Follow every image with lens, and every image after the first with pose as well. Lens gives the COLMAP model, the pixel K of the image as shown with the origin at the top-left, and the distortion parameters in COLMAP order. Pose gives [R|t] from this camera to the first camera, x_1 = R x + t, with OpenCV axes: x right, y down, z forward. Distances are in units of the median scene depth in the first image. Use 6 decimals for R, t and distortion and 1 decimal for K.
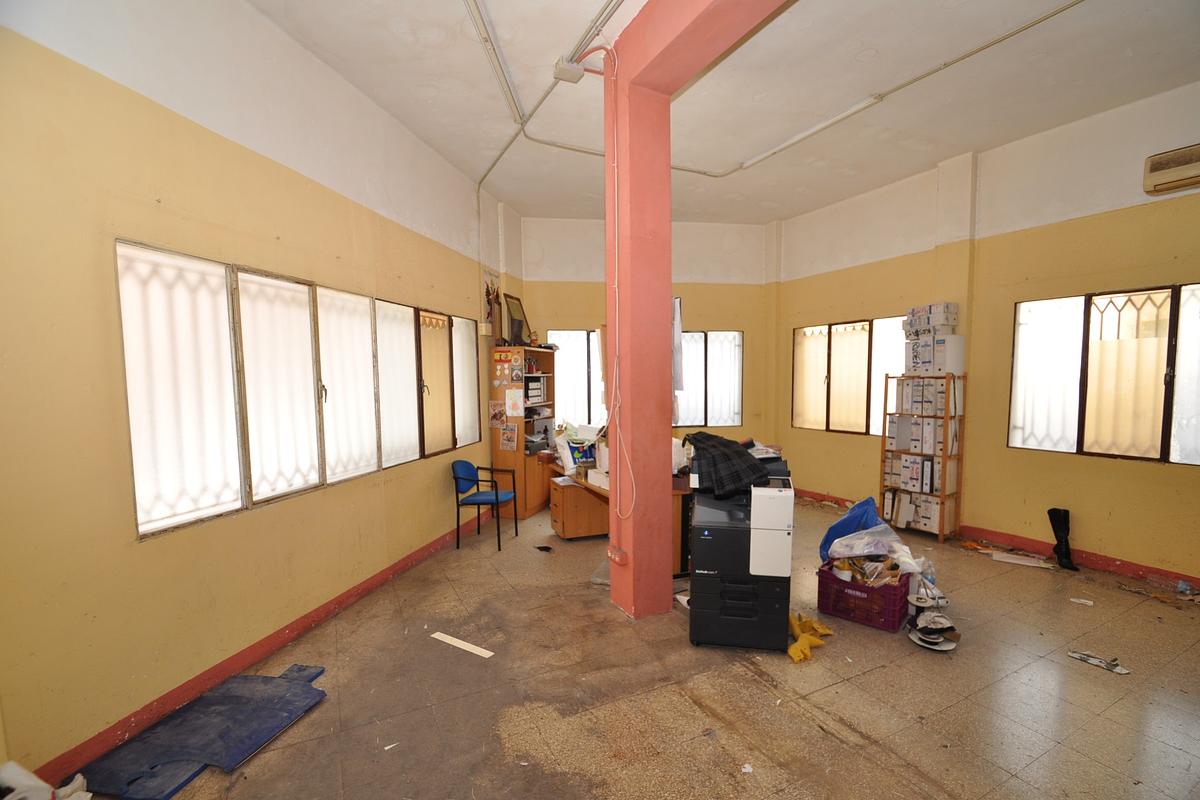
lens RADIAL K [[526.4, 0, 609.1], [0, 526.4, 416.7], [0, 0, 1]] dist [0.012374, -0.016142]
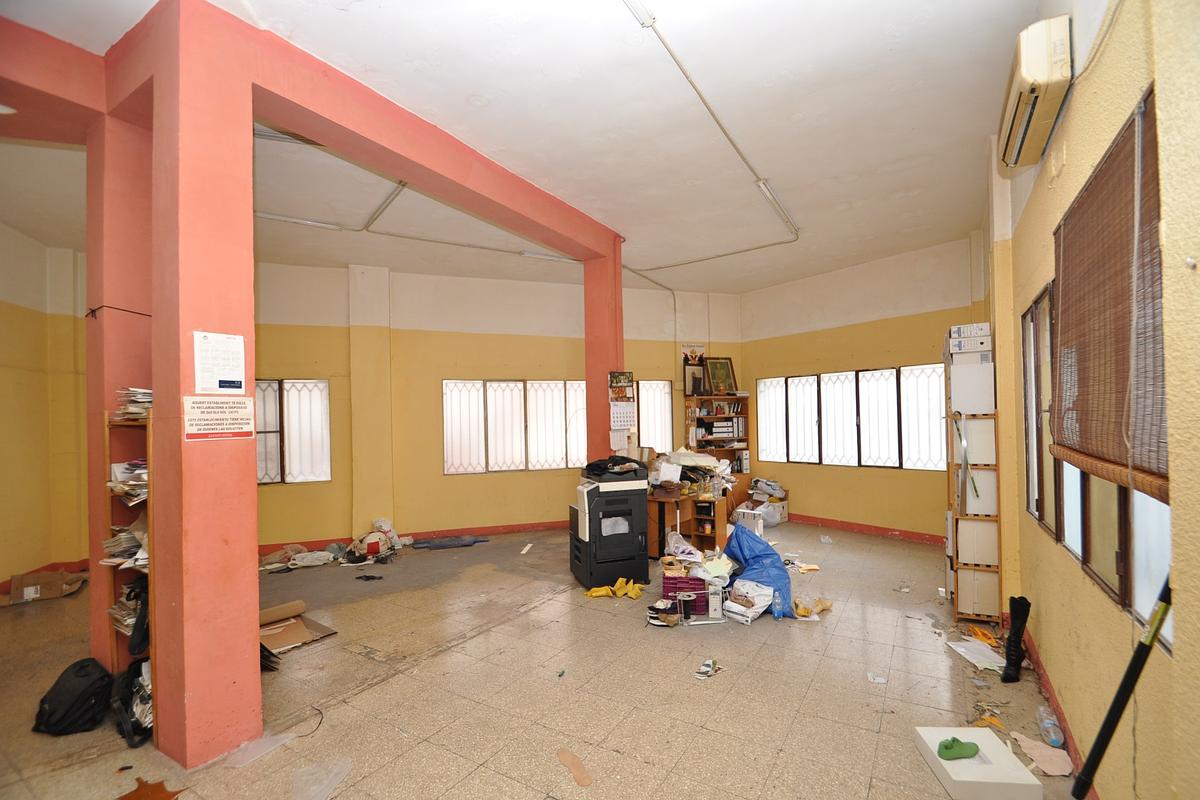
lens RADIAL K [[526.4, 0, 609.1], [0, 526.4, 416.7], [0, 0, 1]] dist [0.012374, -0.016142]
pose [[0.506966, -0.009667, -0.861912, 1.020038], [-0.048751, 0.998015, -0.039868, -0.014320], [0.860586, 0.062231, 0.505488, 0.113444]]
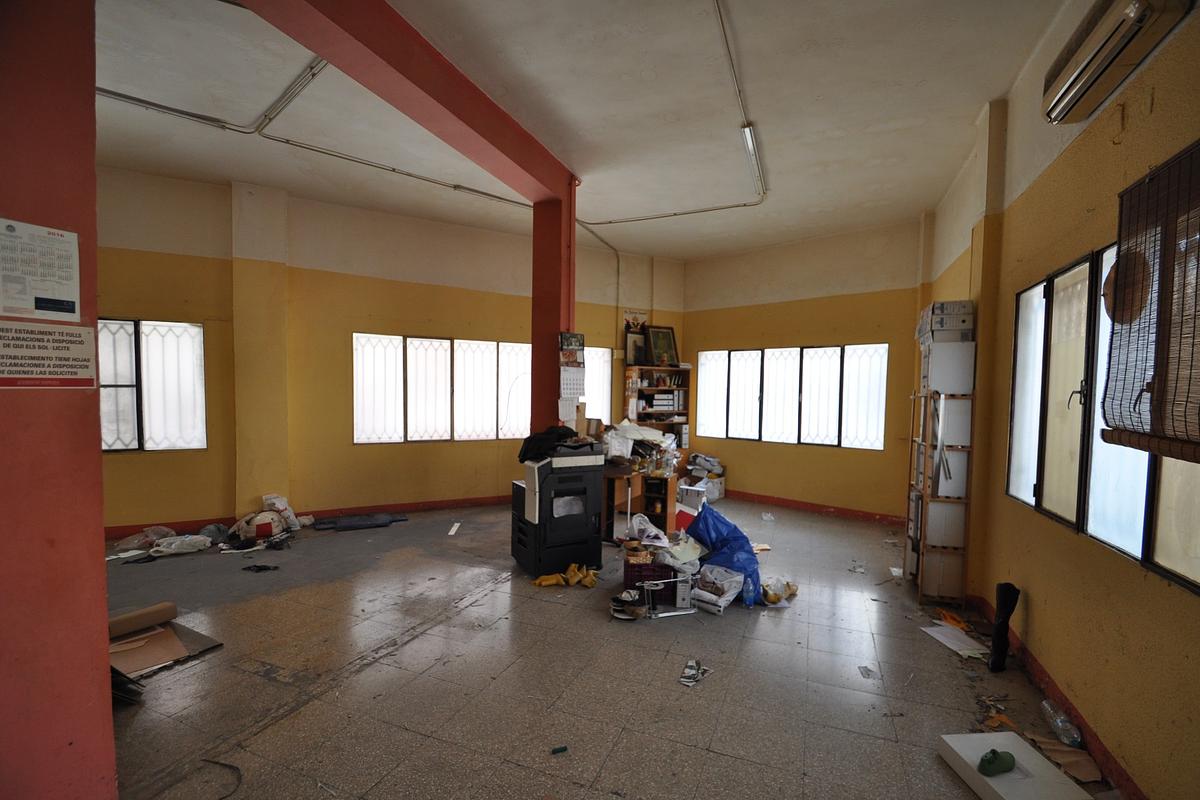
lens RADIAL K [[526.4, 0, 609.1], [0, 526.4, 416.7], [0, 0, 1]] dist [0.012374, -0.016142]
pose [[0.648808, 0.053646, -0.759059, 0.878396], [-0.079035, 0.996868, 0.002897, -0.006433], [0.756836, 0.058113, 0.651016, 0.108505]]
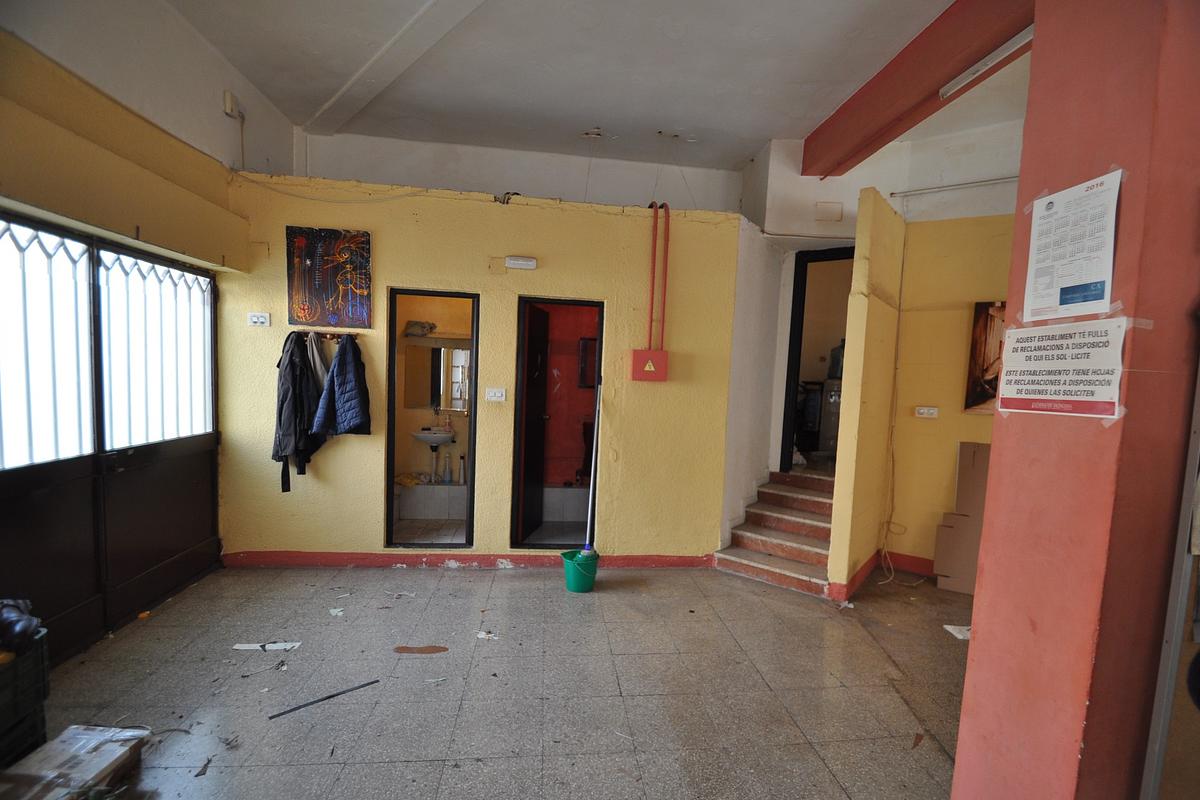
lens RADIAL K [[526.4, 0, 609.1], [0, 526.4, 416.7], [0, 0, 1]] dist [0.012374, -0.016142]
pose [[-0.930605, -0.060653, 0.360965, 0.502827], [-0.008631, 0.989537, 0.144019, -0.026284], [-0.365924, 0.130909, -0.921392, 0.342475]]
